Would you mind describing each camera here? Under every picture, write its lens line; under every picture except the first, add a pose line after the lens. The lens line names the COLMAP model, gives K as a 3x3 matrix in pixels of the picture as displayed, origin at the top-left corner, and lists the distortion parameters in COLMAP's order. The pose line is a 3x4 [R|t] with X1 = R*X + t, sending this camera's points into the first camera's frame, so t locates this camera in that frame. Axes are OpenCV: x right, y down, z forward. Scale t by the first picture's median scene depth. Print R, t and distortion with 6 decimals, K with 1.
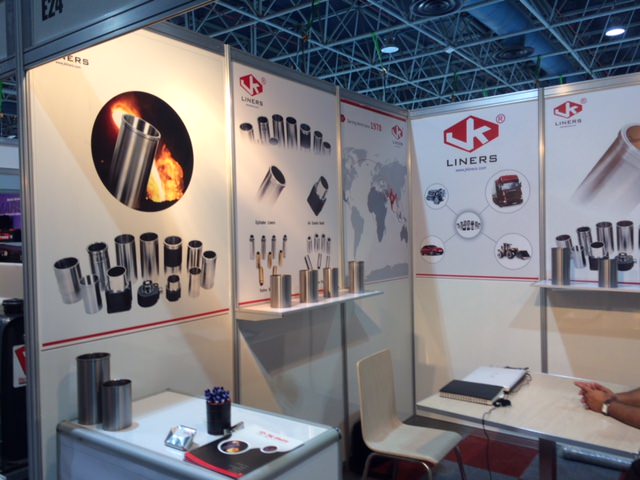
lens RADIAL K [[560.3, 0, 317.1], [0, 560.3, 239.6], [0, 0, 1]] dist [0.059590, -0.036549]
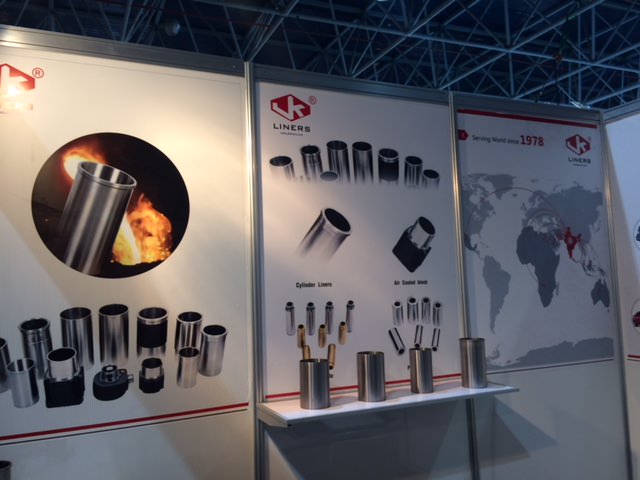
lens RADIAL K [[560.3, 0, 323.6], [0, 560.3, 239.3], [0, 0, 1]] dist [0.059590, -0.036549]
pose [[0.870276, -0.056113, -0.489357, 0.284442], [0.011269, 0.995498, -0.094110, -0.020226], [0.492435, 0.076388, 0.866991, 0.356652]]
